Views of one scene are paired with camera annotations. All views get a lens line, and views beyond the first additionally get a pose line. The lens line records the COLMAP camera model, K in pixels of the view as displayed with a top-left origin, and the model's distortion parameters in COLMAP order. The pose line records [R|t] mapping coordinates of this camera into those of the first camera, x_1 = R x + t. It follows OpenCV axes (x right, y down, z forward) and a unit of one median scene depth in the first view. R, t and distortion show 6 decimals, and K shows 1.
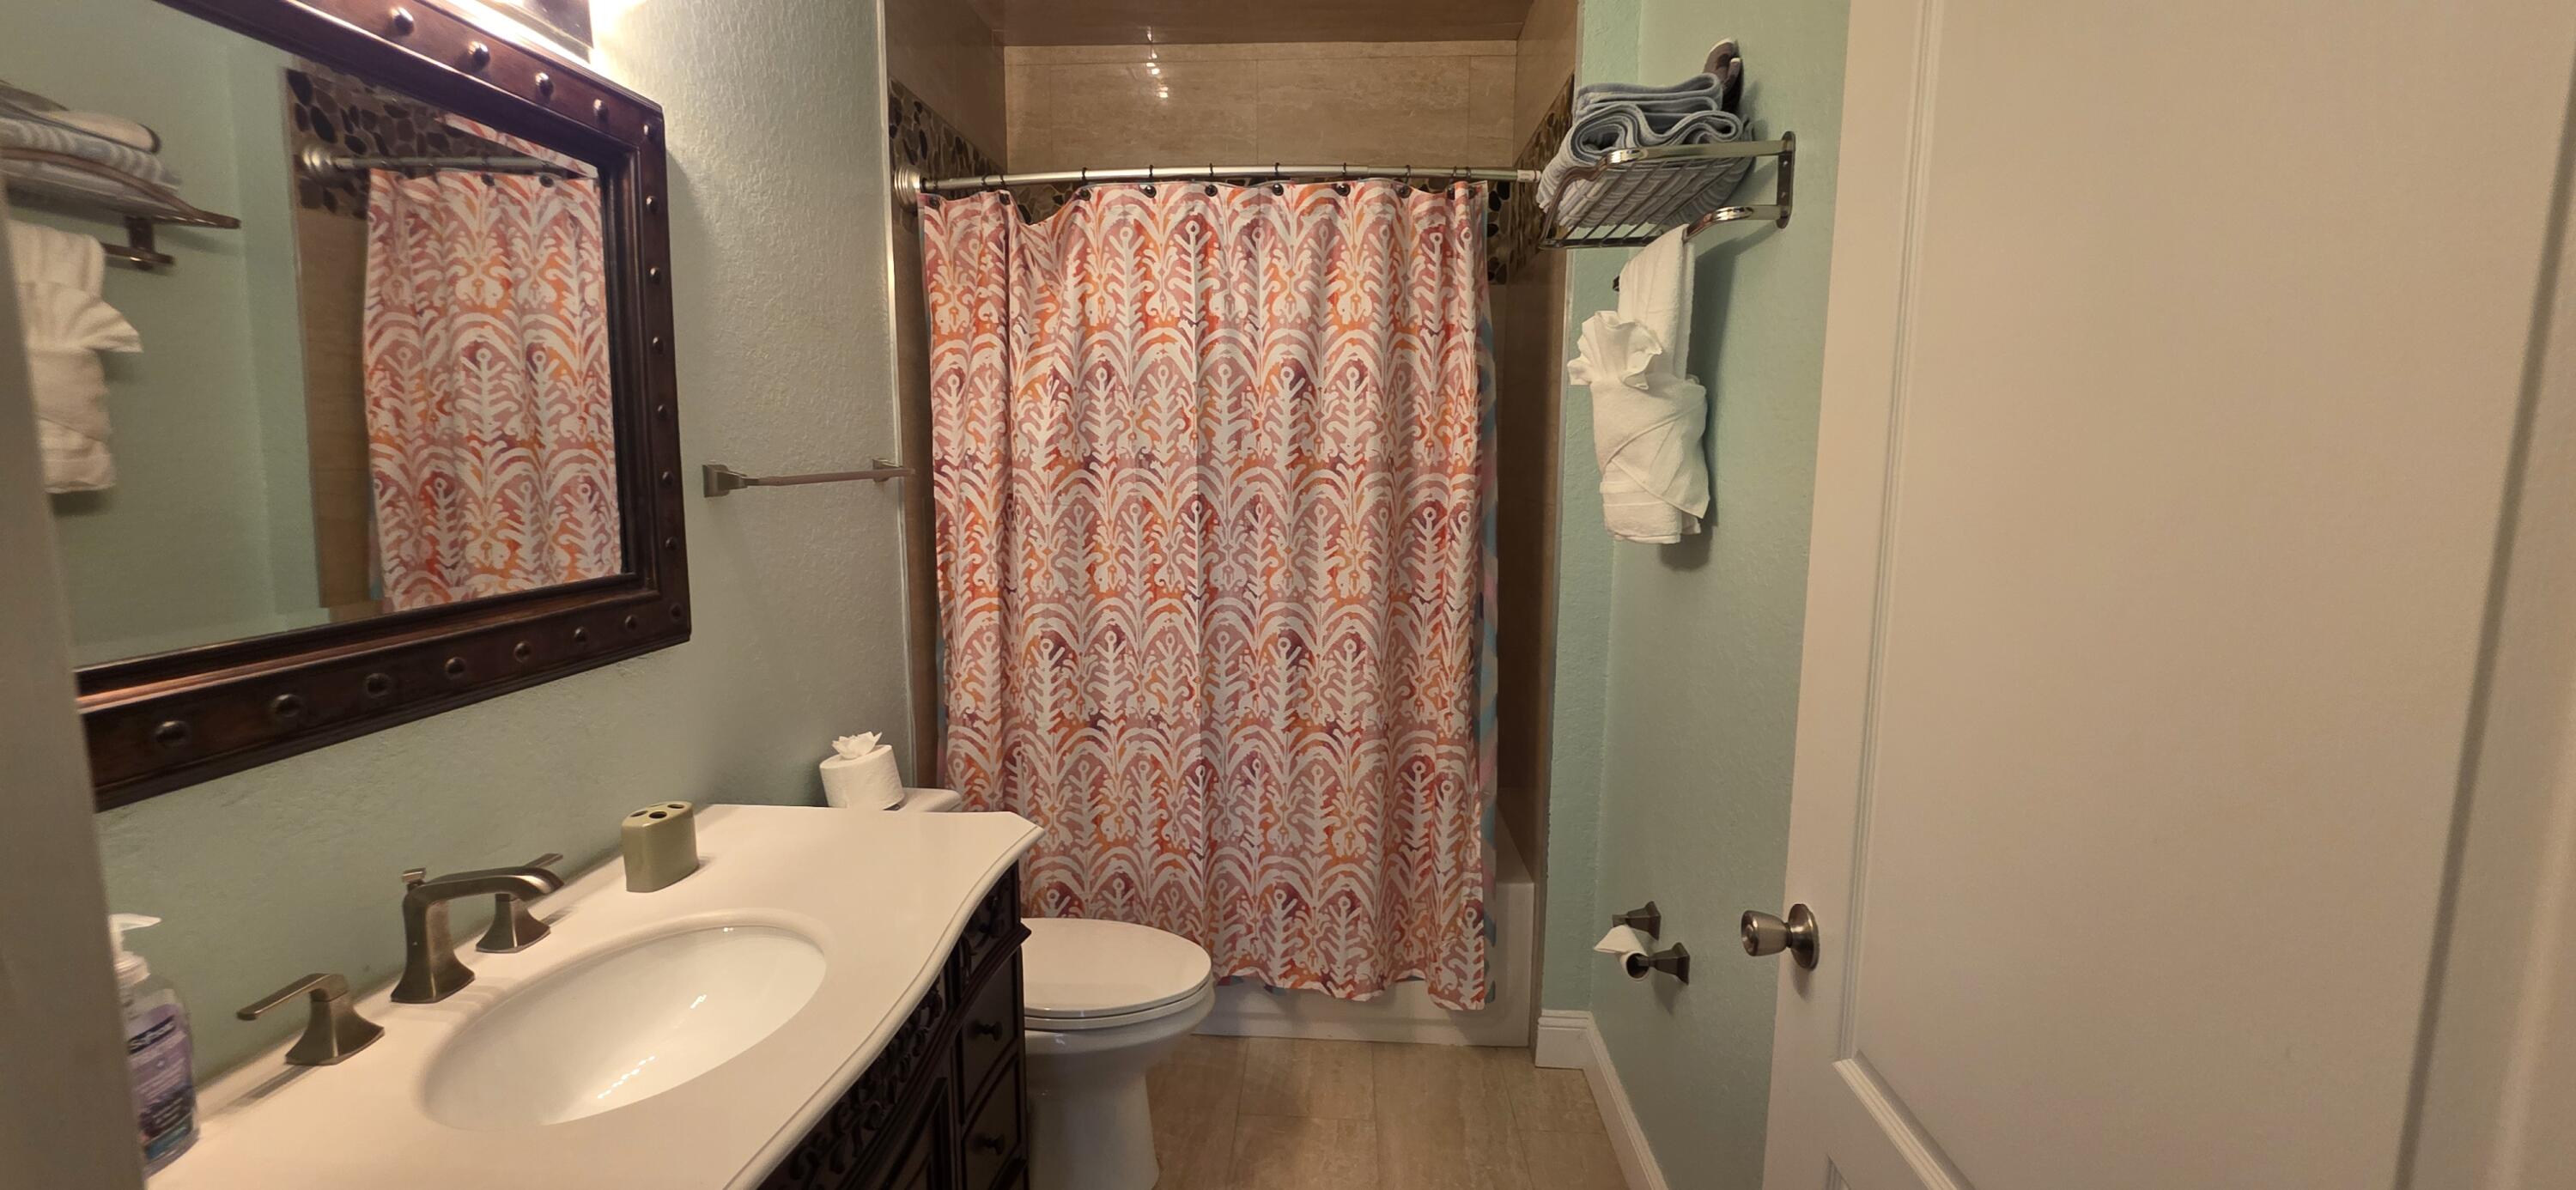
lens RADIAL K [[1020.2, 0, 1273.1], [0, 1020.2, 588.3], [0, 0, 1]] dist [0.000253, 0.000037]
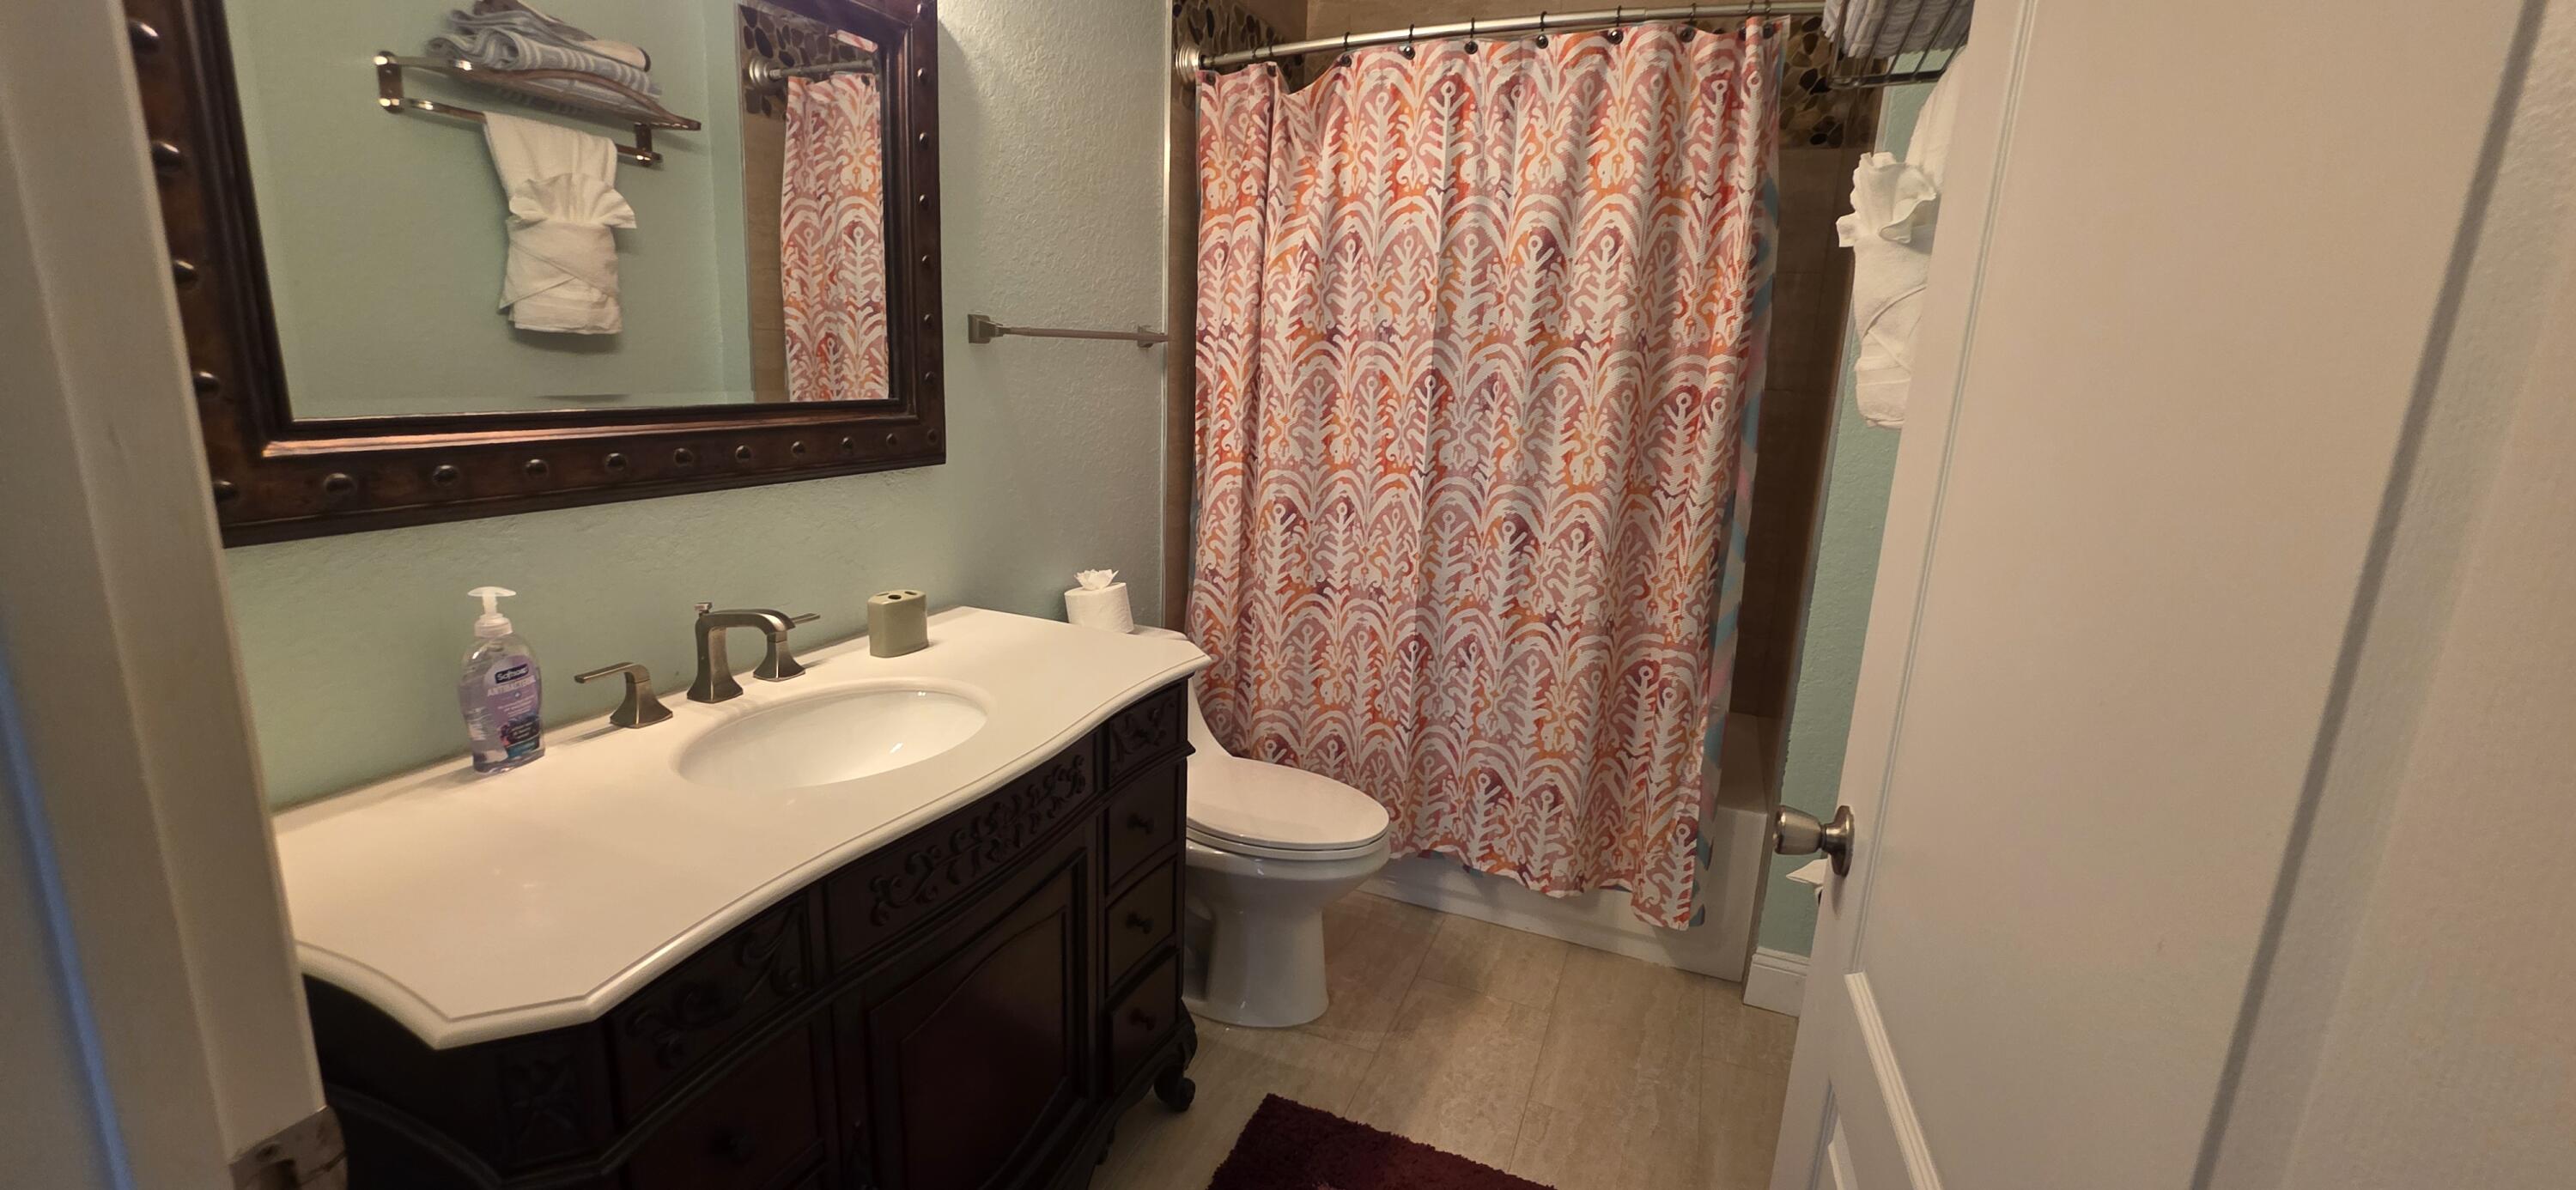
lens RADIAL K [[1020.2, 0, 1293.1], [0, 1020.2, 591.0], [0, 0, 1]] dist [0.000253, 0.000037]
pose [[0.942326, 0.102304, -0.318677, 0.134777], [-0.075996, 0.992672, 0.093957, 0.038663], [0.325954, -0.064320, 0.943195, 0.007321]]
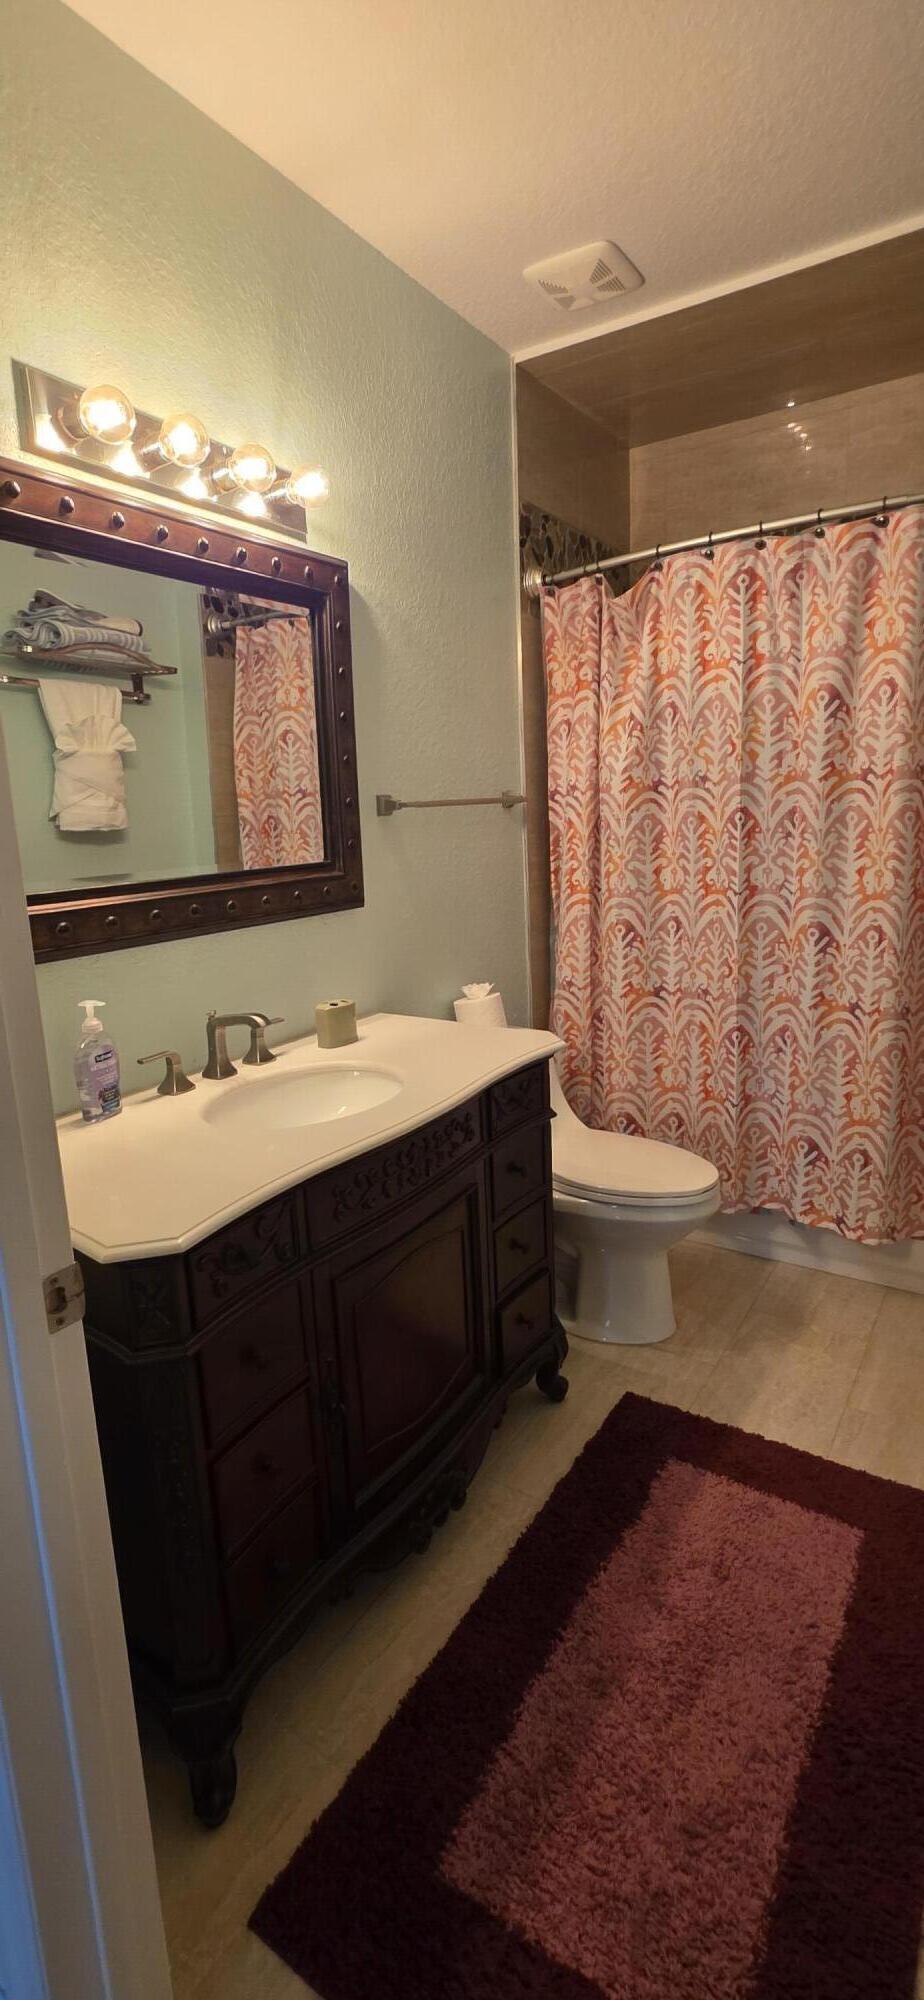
lens RADIAL K [[912.3, 0, 482.1], [0, 912.3, 999.2], [0, 0, 1]] dist [-0.000160, -0.000146]
pose [[0.870121, 0.058757, -0.489323, 0.199092], [-0.020031, 0.996264, 0.084010, 0.049408], [0.492431, -0.063297, 0.868047, -0.102968]]
